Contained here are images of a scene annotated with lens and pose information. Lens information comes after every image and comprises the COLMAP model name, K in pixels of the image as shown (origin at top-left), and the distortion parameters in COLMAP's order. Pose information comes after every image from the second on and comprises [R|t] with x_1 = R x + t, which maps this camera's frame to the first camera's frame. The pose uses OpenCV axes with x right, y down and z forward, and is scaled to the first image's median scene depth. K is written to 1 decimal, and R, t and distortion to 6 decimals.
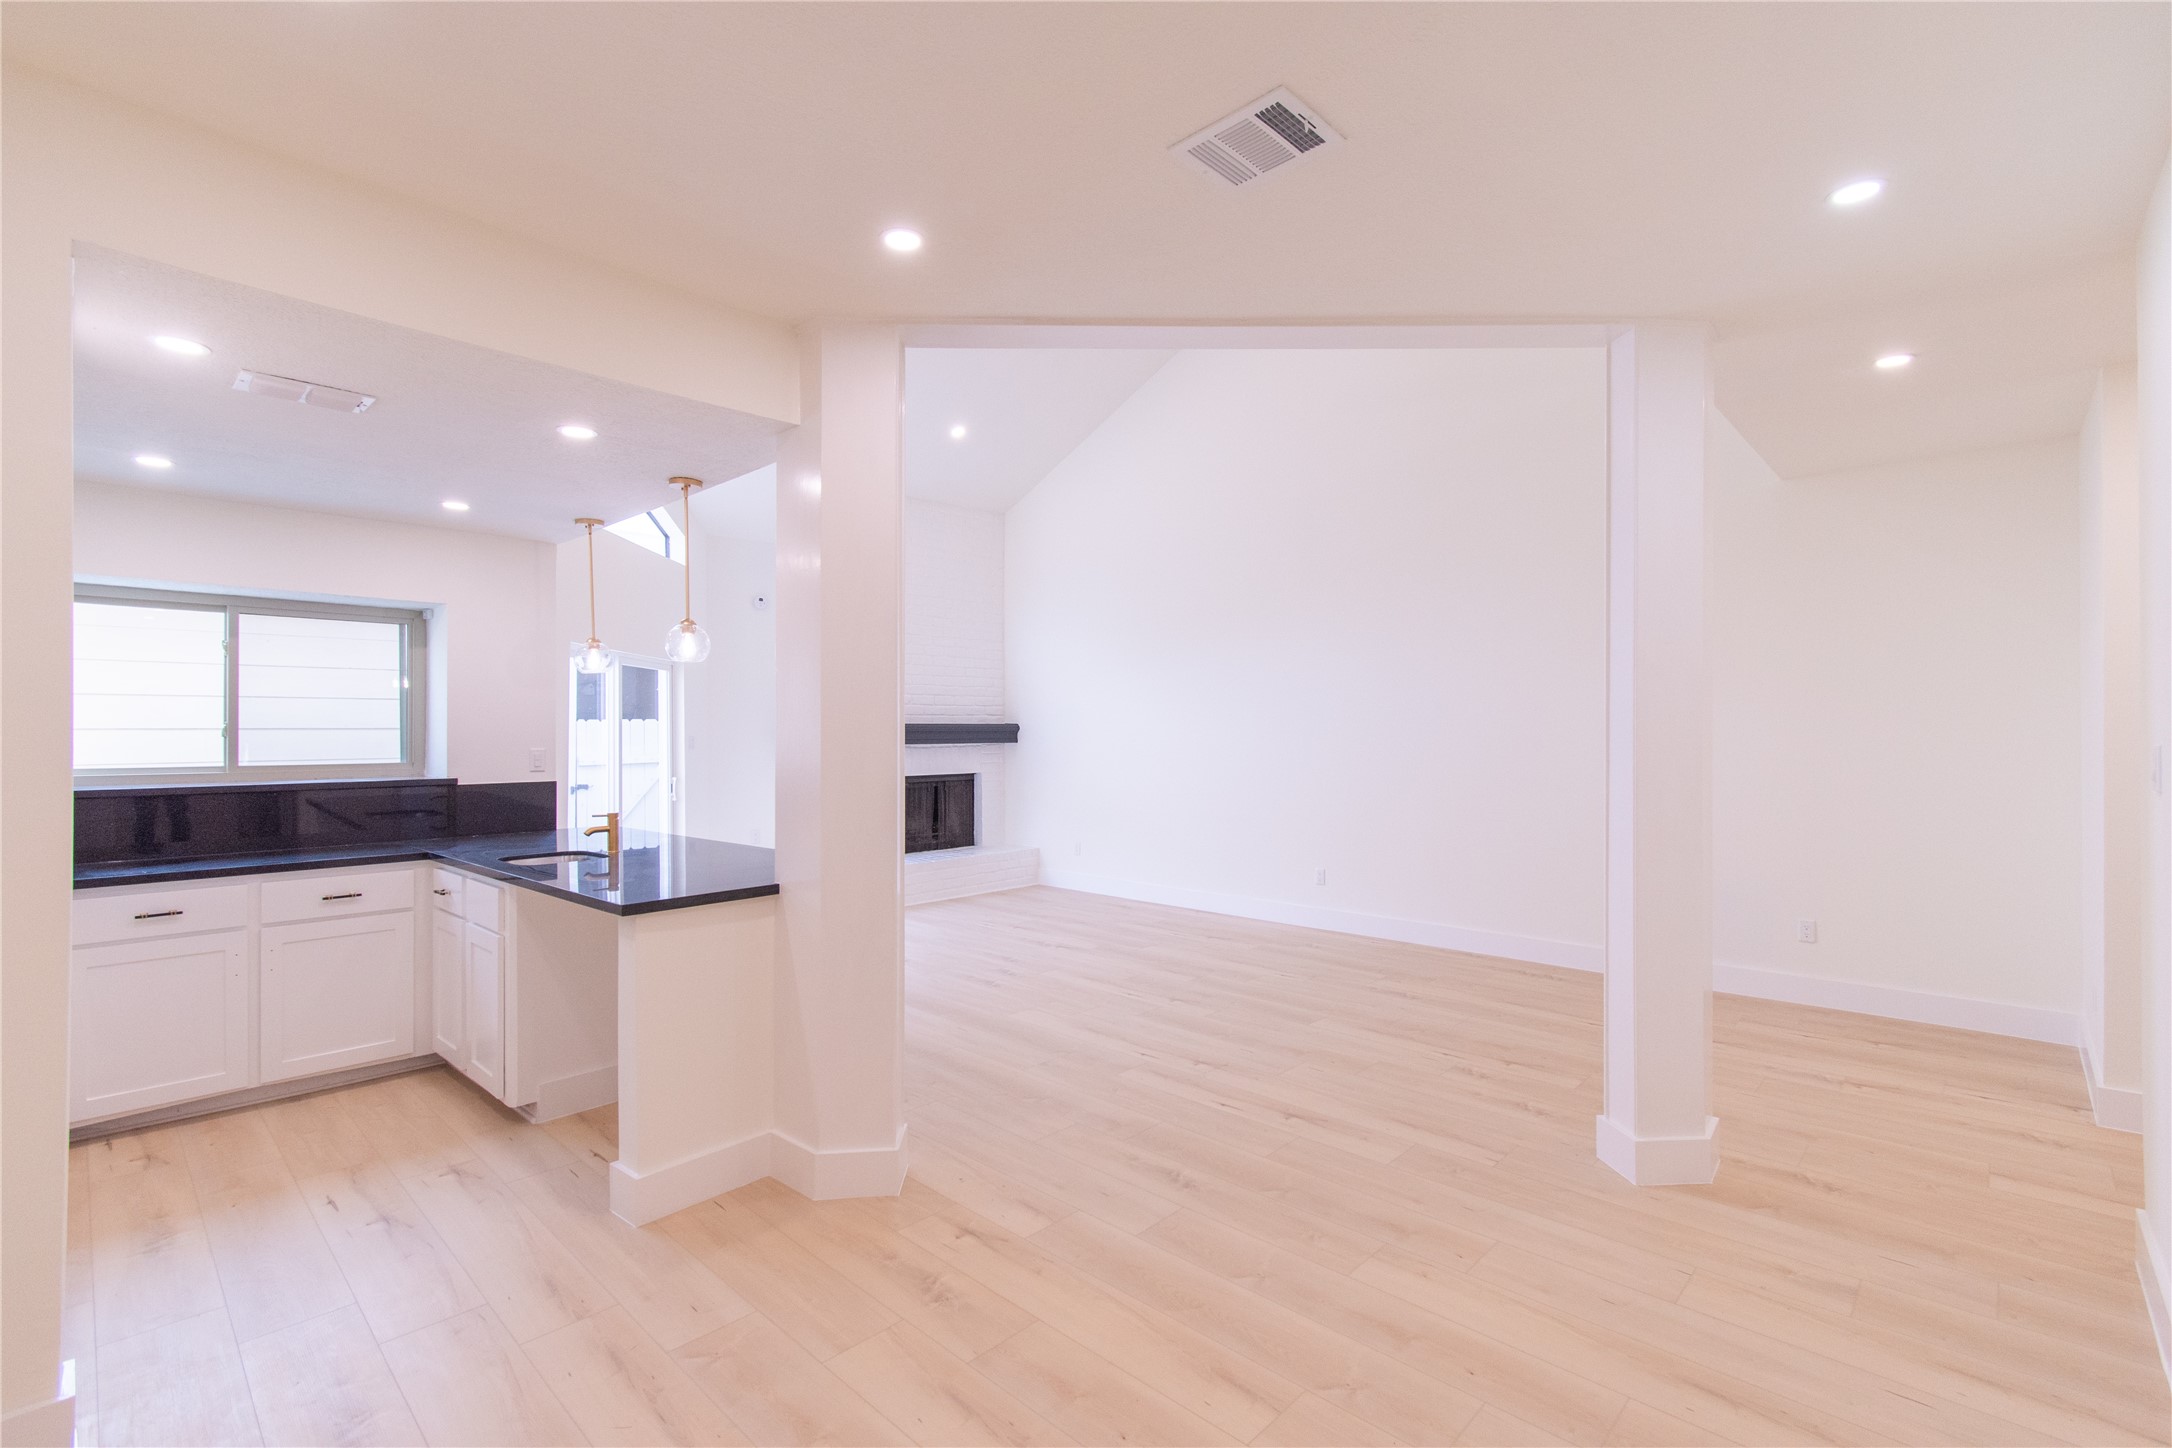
lens RADIAL K [[976.3, 0, 1081.0], [0, 976.3, 731.5], [0, 0, 1]] dist [0.001134, 0.000031]
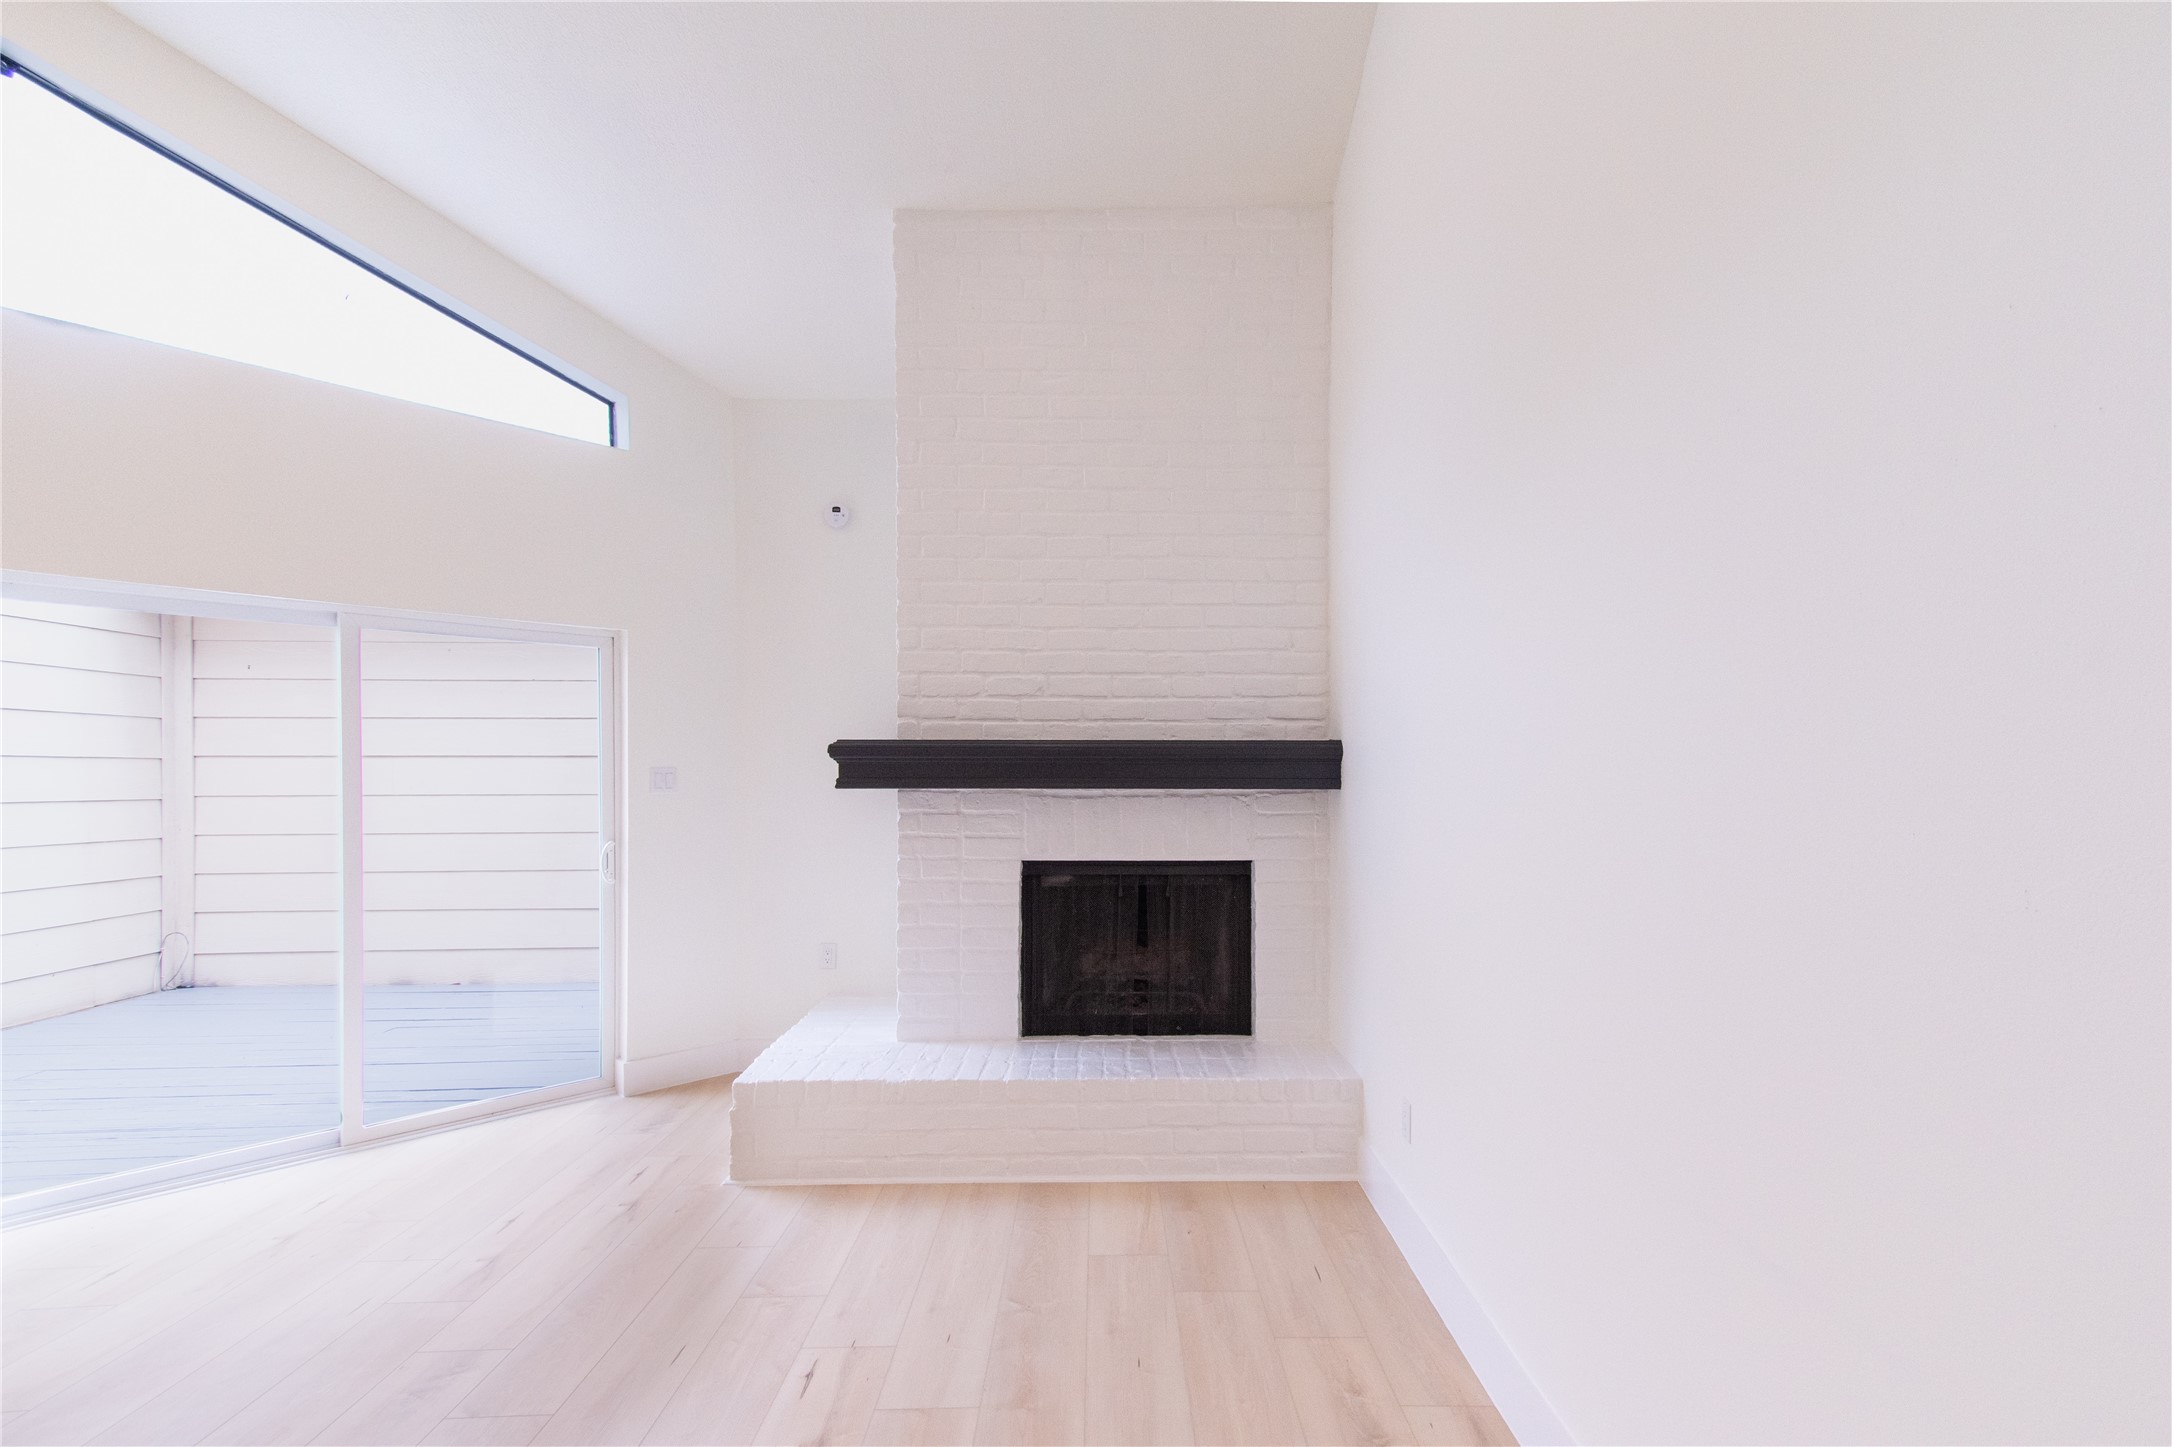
lens RADIAL K [[1017.5, 0, 1120.6], [0, 1017.5, 779.4], [0, 0, 1]] dist [0.033263, 0.000073]
pose [[0.706668, 0.010629, -0.707465, 0.329543], [-0.004149, 0.999932, 0.010879, 0.008045], [0.707533, -0.004752, 0.706664, 1.363407]]
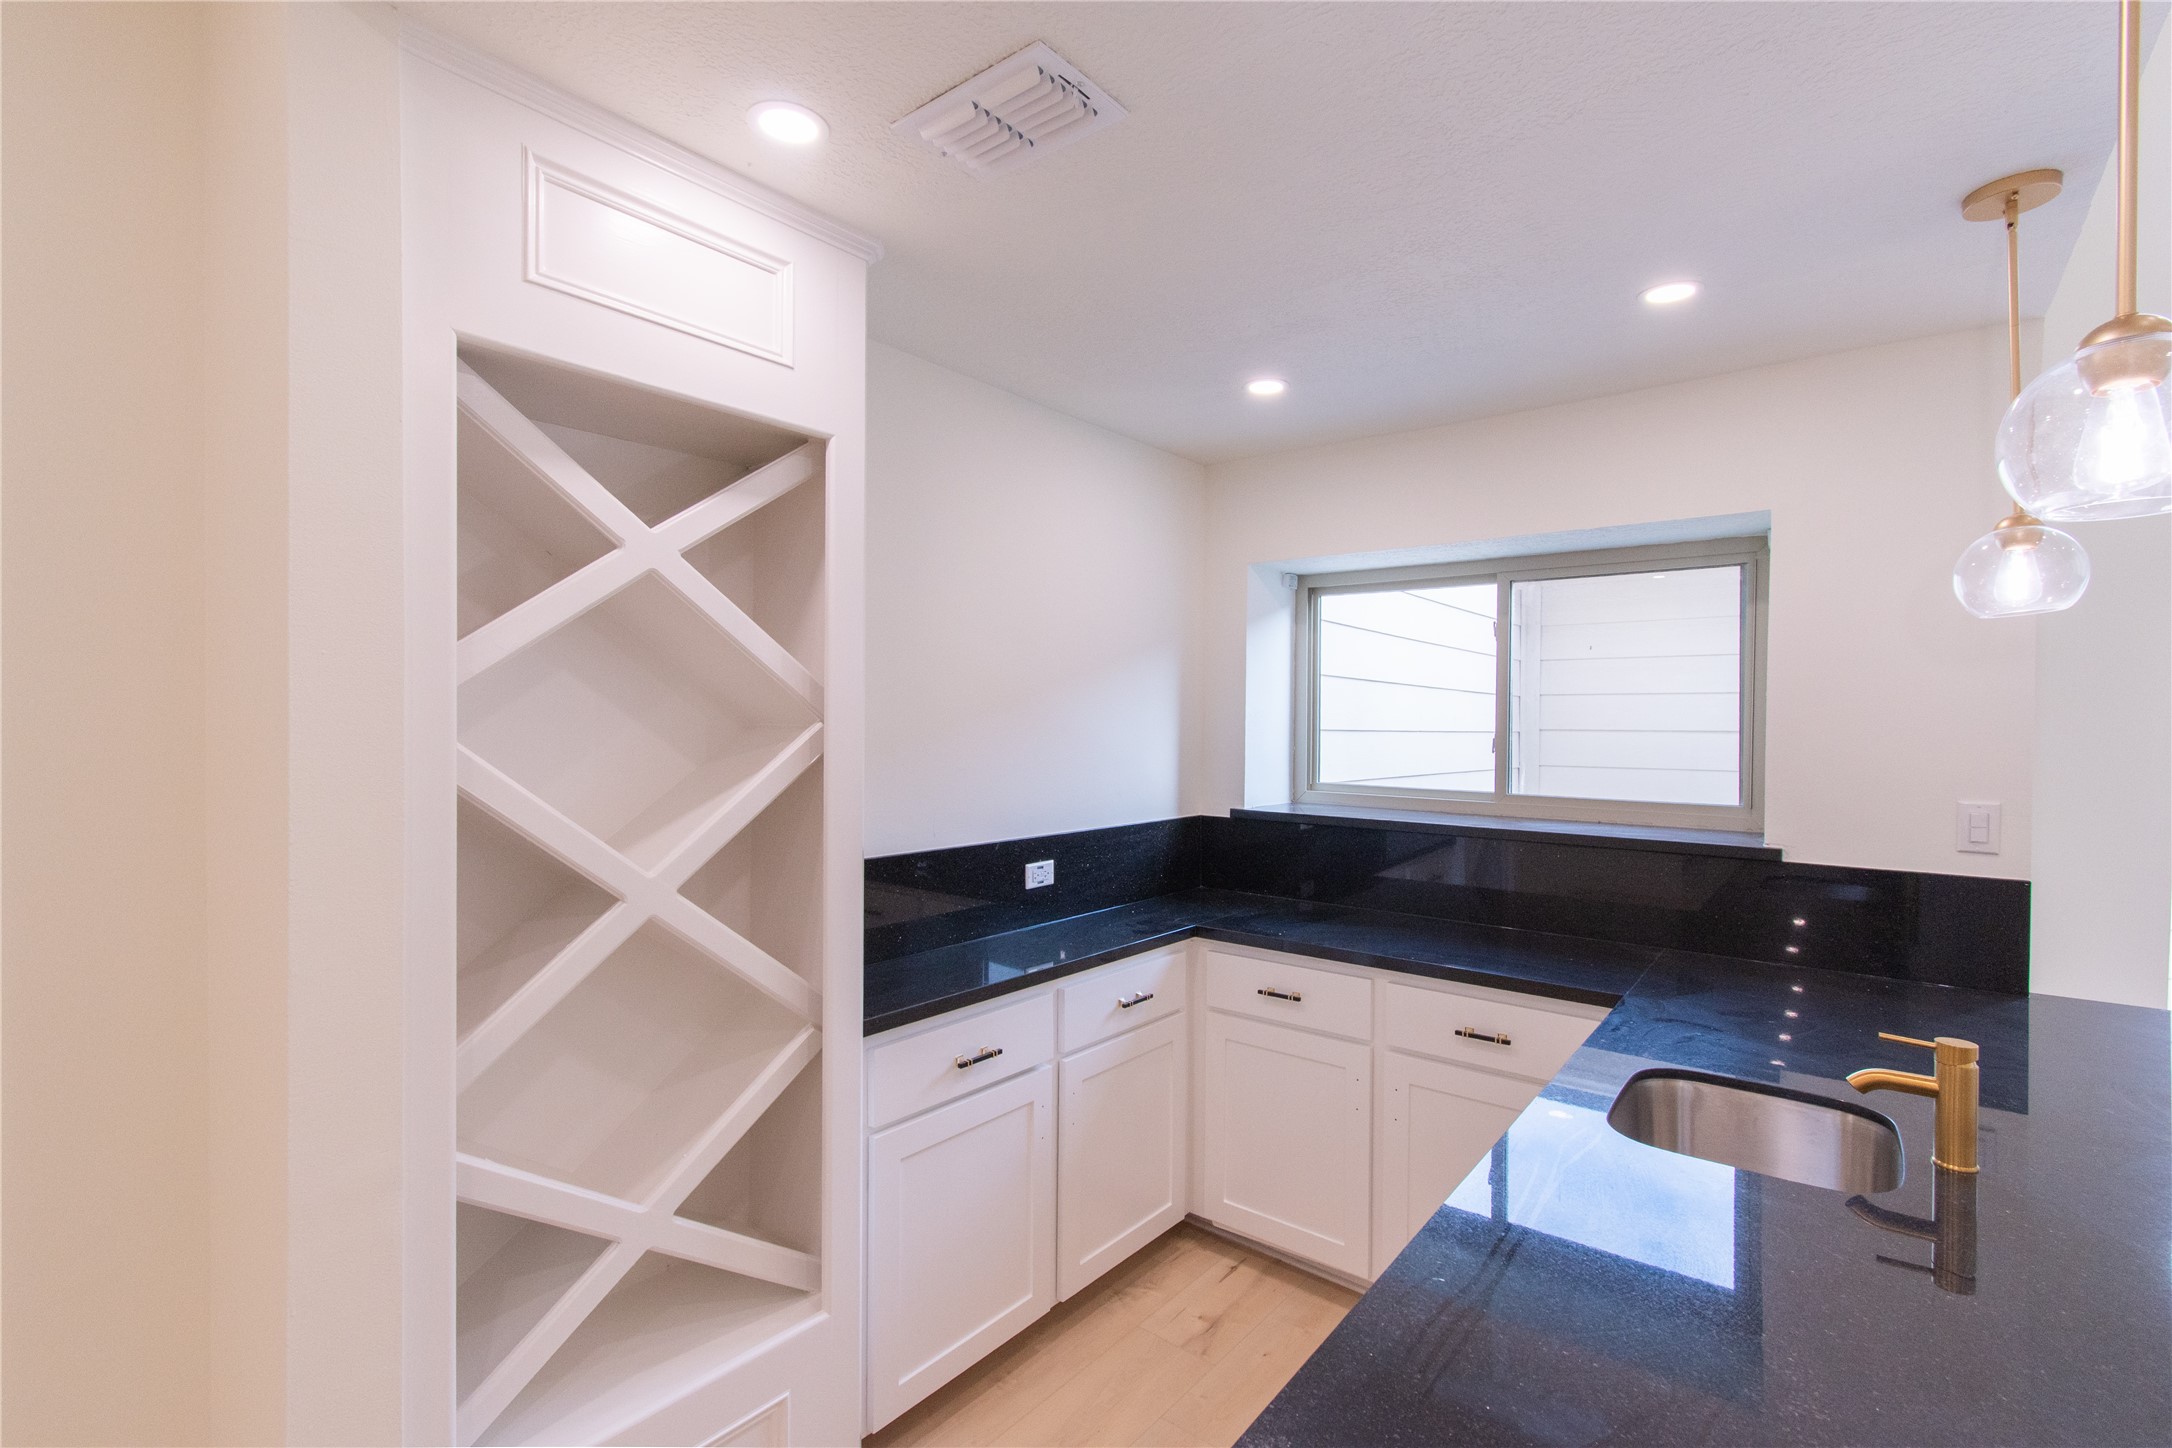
lens RADIAL K [[972.3, 0, 1099.0], [0, 972.3, 723.8], [0, 0, 1]] dist [-0.000410, 0.000104]
pose [[0.082835, 0.010299, -0.996510, -0.173564], [-0.008318, 0.999919, 0.009643, -0.020590], [0.996529, 0.007490, 0.082914, 0.640919]]
